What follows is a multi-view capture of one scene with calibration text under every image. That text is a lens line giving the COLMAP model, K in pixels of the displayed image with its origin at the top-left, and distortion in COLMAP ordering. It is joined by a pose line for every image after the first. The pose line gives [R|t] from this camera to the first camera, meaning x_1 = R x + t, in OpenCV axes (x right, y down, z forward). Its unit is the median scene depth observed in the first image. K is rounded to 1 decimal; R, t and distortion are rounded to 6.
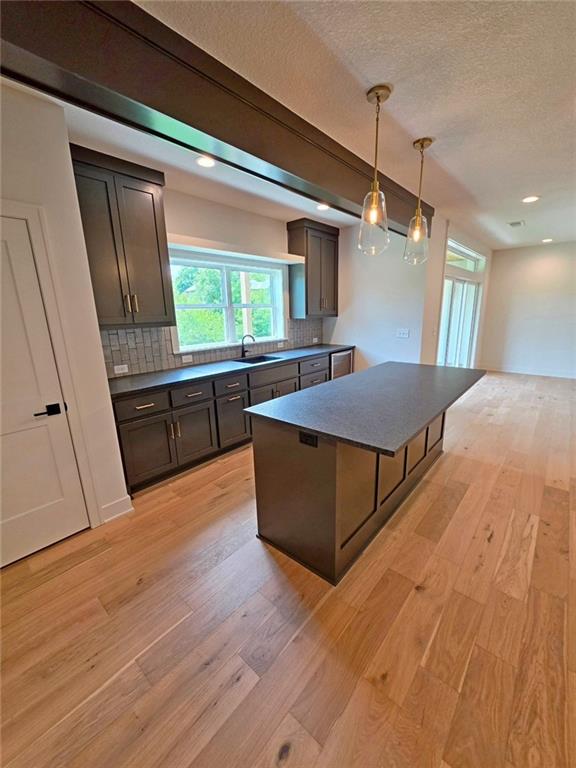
lens RADIAL K [[310.0, 0, 290.8], [0, 310.0, 387.3], [0, 0, 1]] dist [-0.002169, -0.000114]
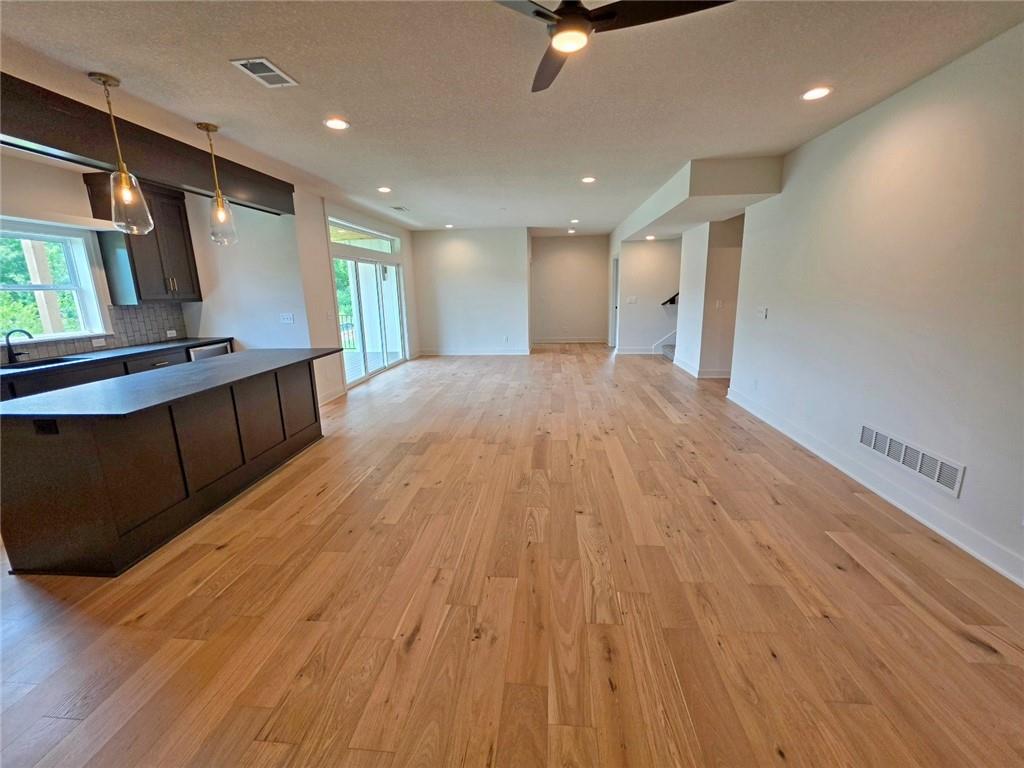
lens RADIAL K [[418.9, 0, 511.9], [0, 418.9, 374.0], [0, 0, 1]] dist [-0.003647, 0.000162]
pose [[0.815176, -0.116921, 0.567290, 0.253928], [0.149637, 0.988677, -0.011254, 0.118178], [-0.559551, 0.094062, 0.823441, -0.416488]]
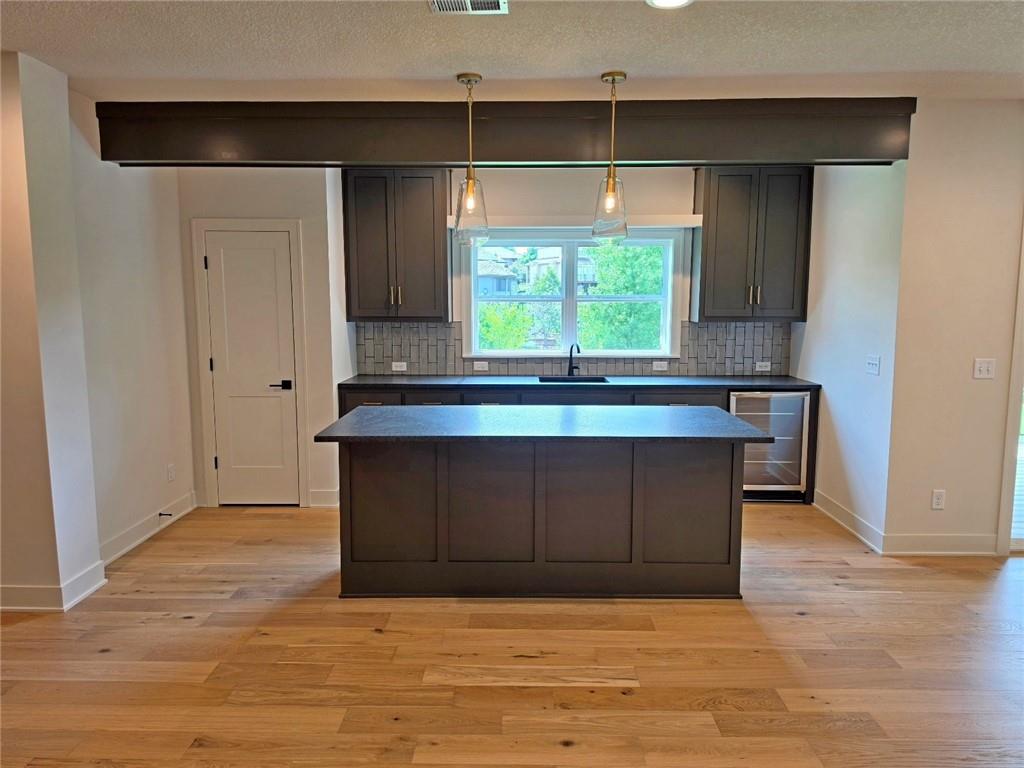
lens RADIAL K [[709.1, 0, 512.0], [0, 709.1, 384.0], [0, 0, 1]] dist [0.080191, -0.102731]
pose [[0.635685, 0.113368, -0.763579, 1.089568], [-0.202272, 0.979059, -0.023033, -0.024514], [0.744977, 0.169092, 0.645304, -0.061453]]
